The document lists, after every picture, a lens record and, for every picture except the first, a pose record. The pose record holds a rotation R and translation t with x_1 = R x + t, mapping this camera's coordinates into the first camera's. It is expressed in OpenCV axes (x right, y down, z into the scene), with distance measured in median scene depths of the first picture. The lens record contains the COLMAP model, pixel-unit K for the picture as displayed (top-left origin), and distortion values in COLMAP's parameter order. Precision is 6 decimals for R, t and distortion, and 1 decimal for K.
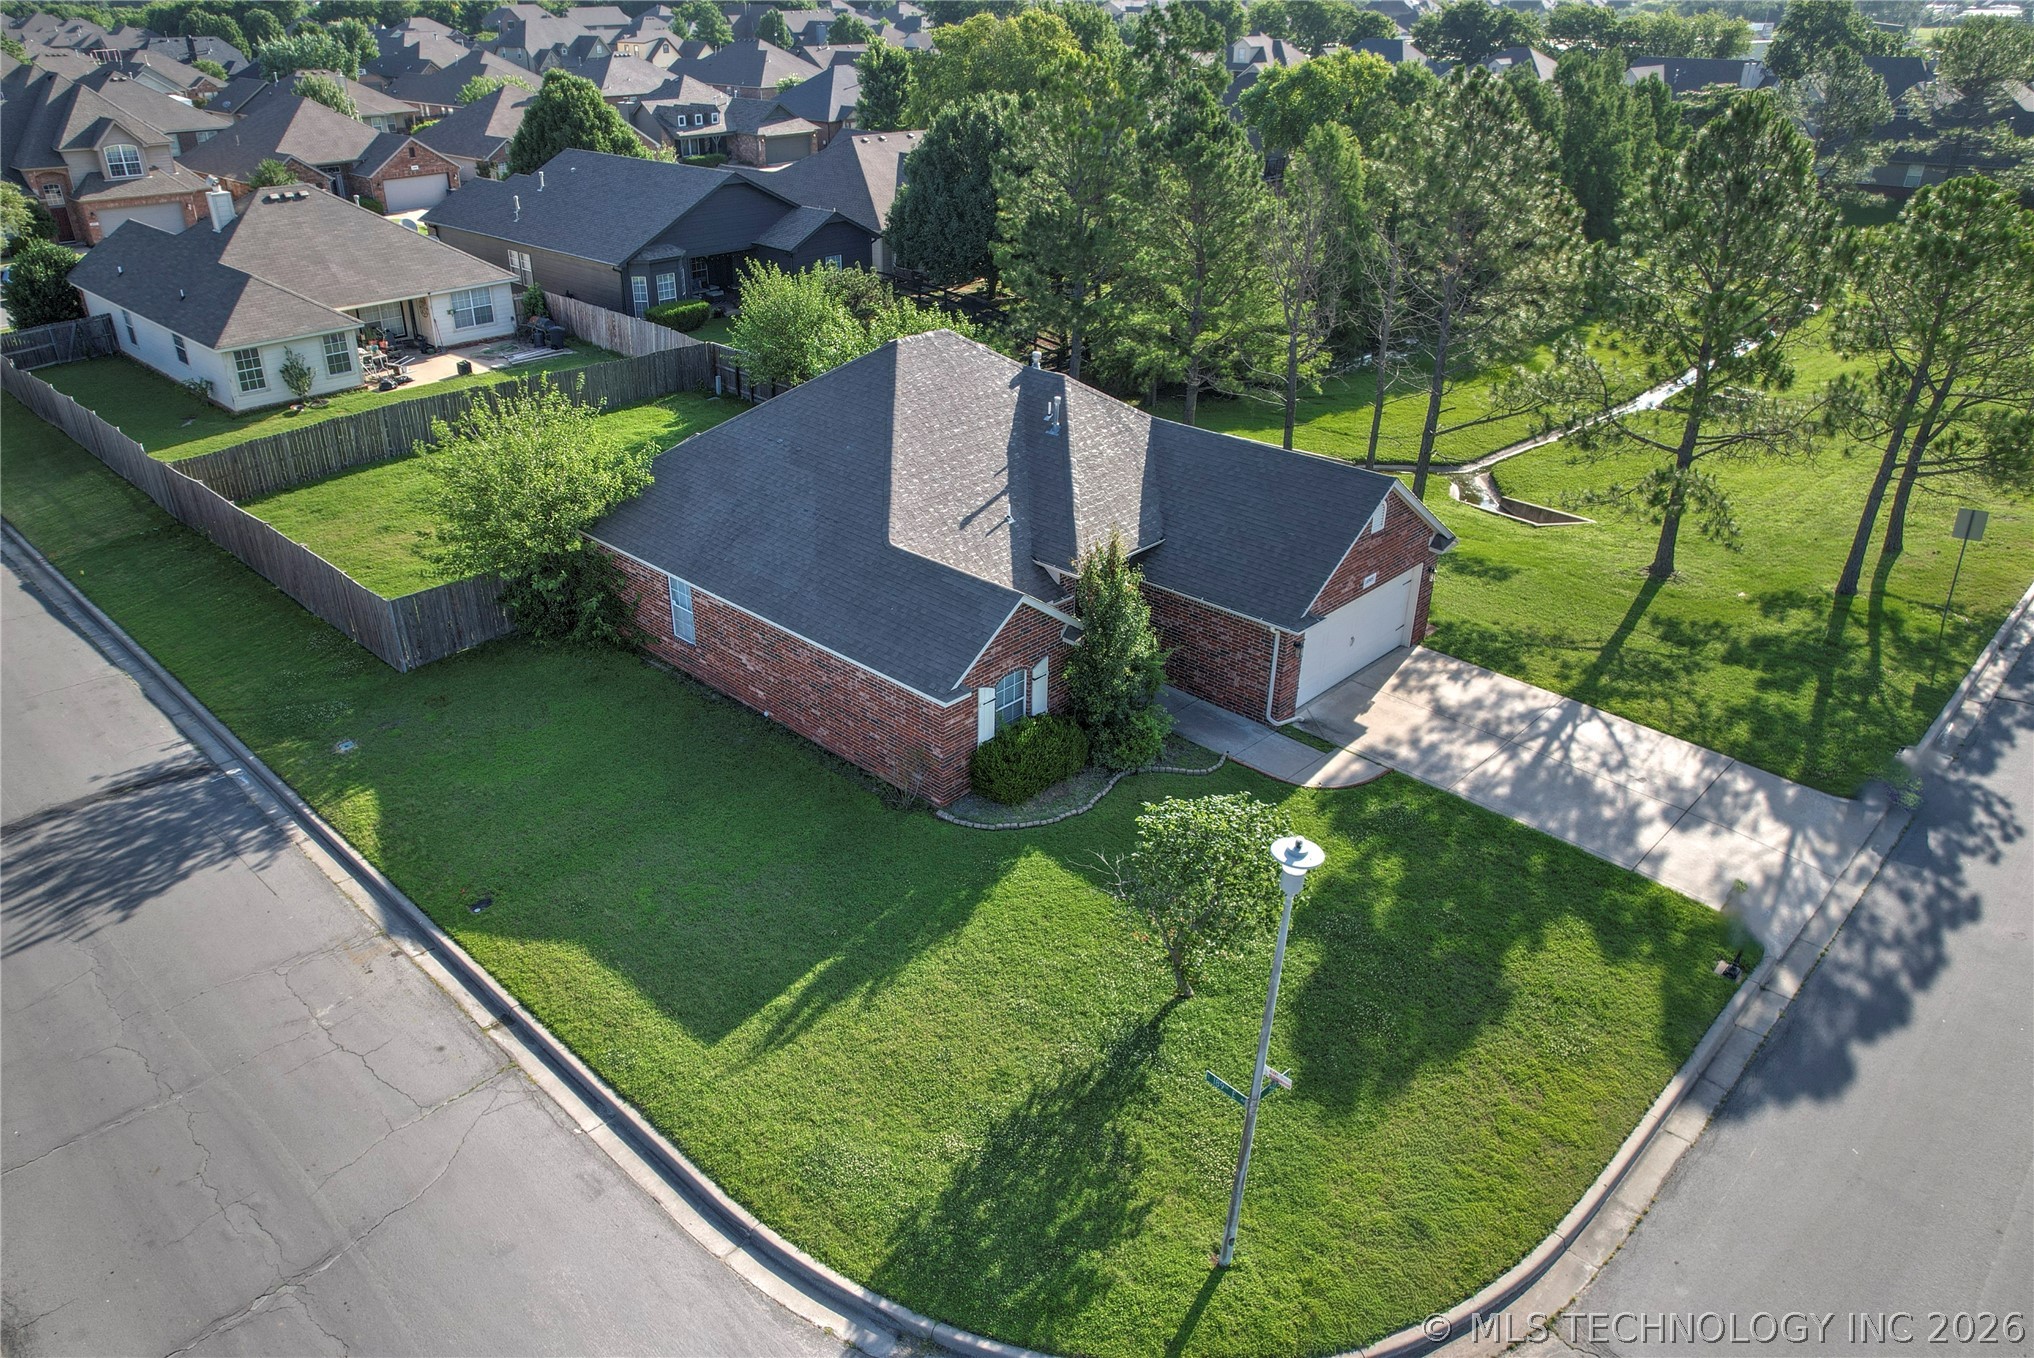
lens RADIAL K [[1371.7, 0, 958.1], [0, 1371.7, 673.5], [0, 0, 1]] dist [-0.080797, 0.075426]
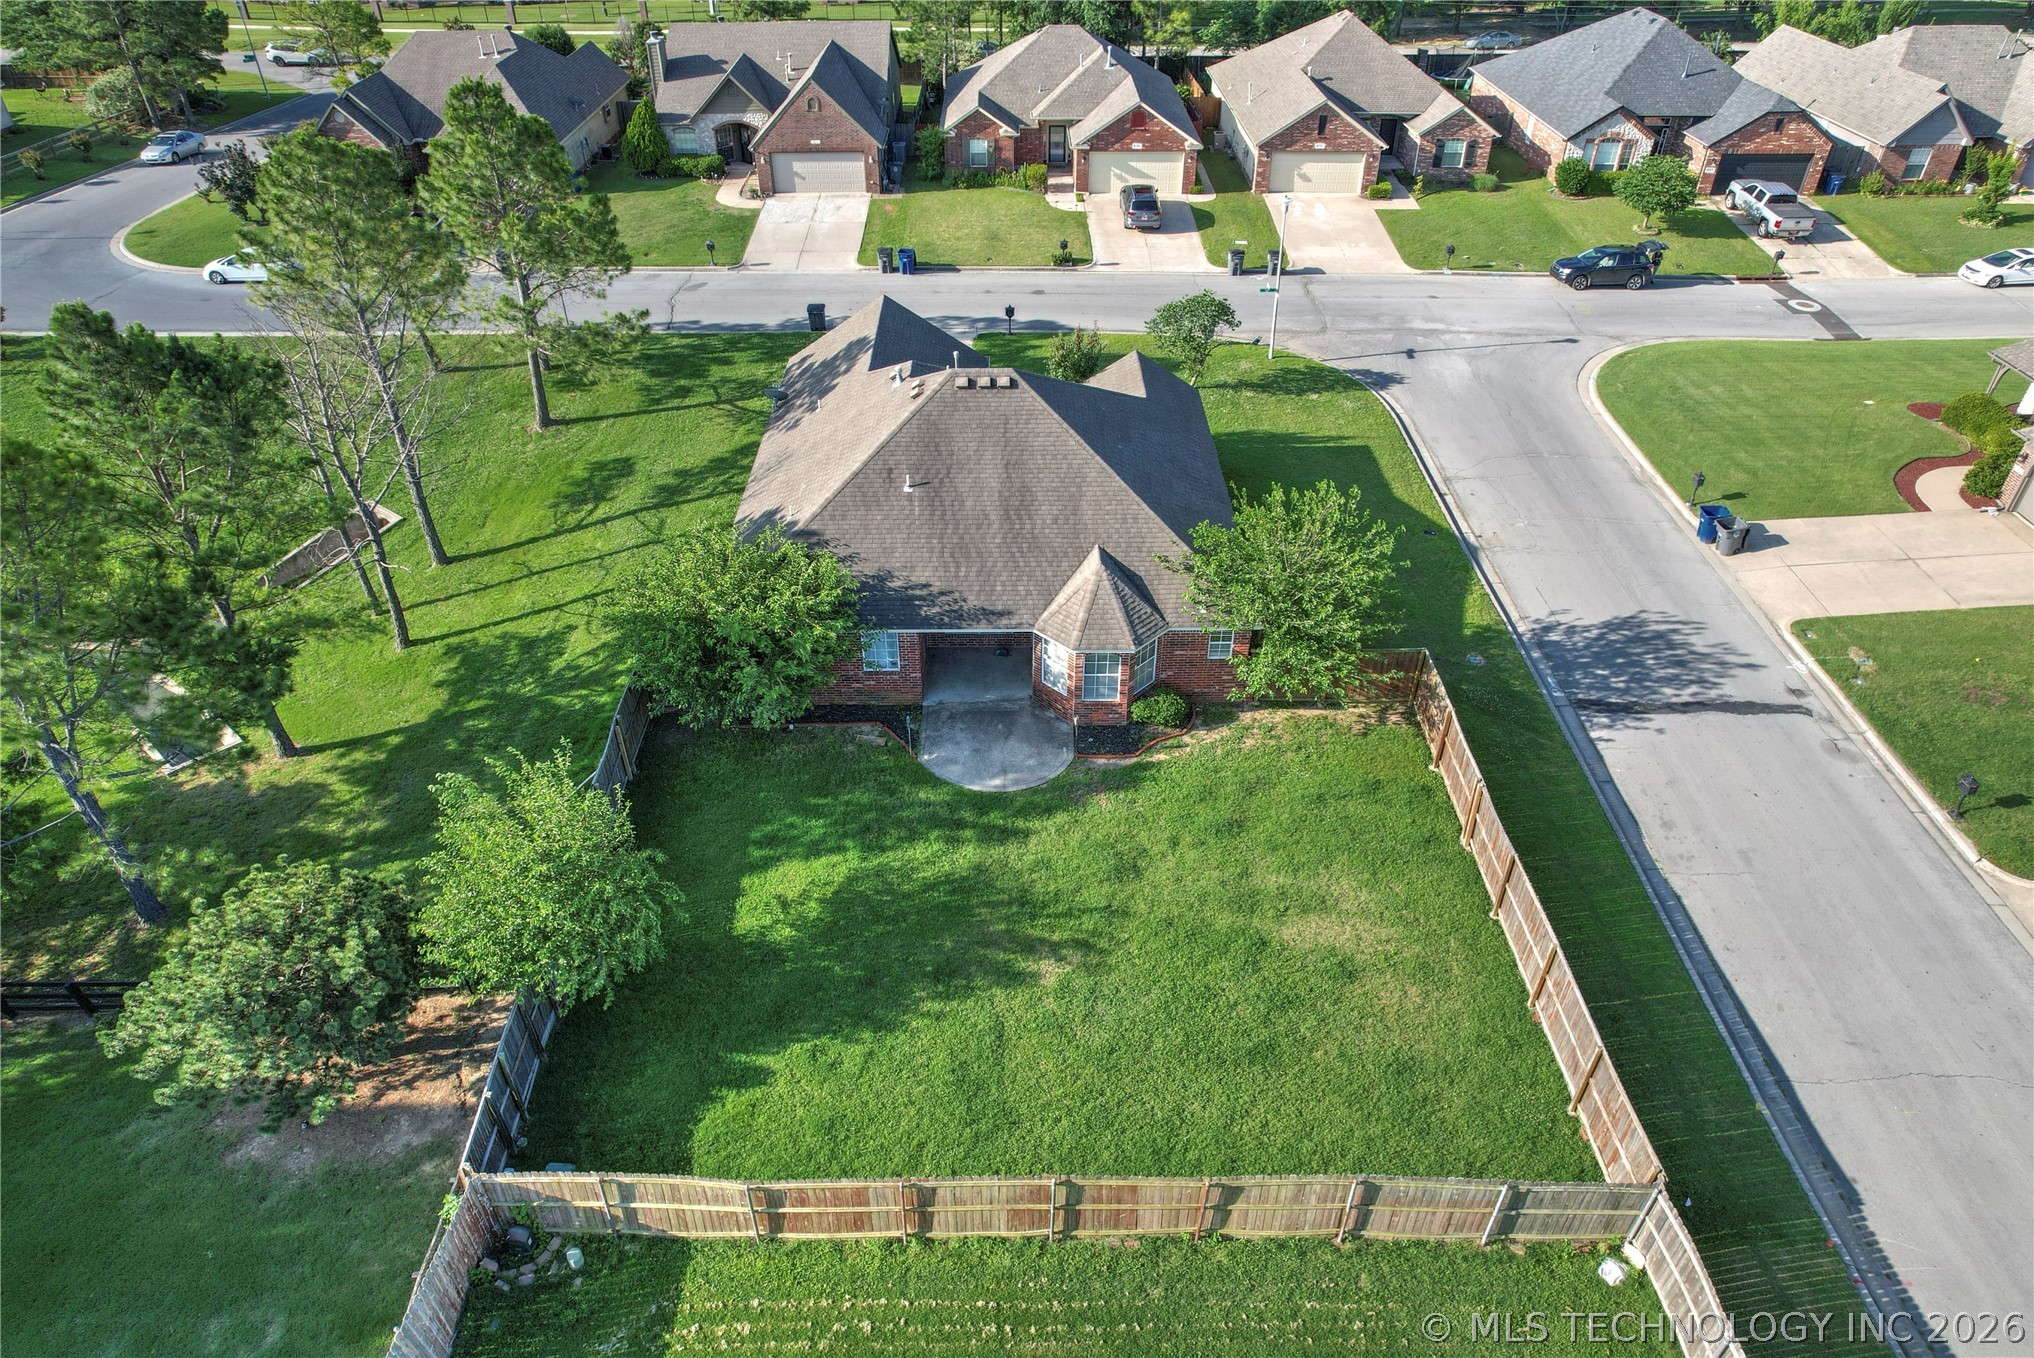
lens RADIAL K [[1288.3, 0, 1023.6], [0, 1288.3, 680.0], [0, 0, 1]] dist [-0.064852, 0.058471]
pose [[-0.710761, -0.420423, 0.563971, -0.823342], [0.320299, 0.520377, 0.791591, -1.023316], [-0.626281, 0.743271, -0.235203, 1.537219]]
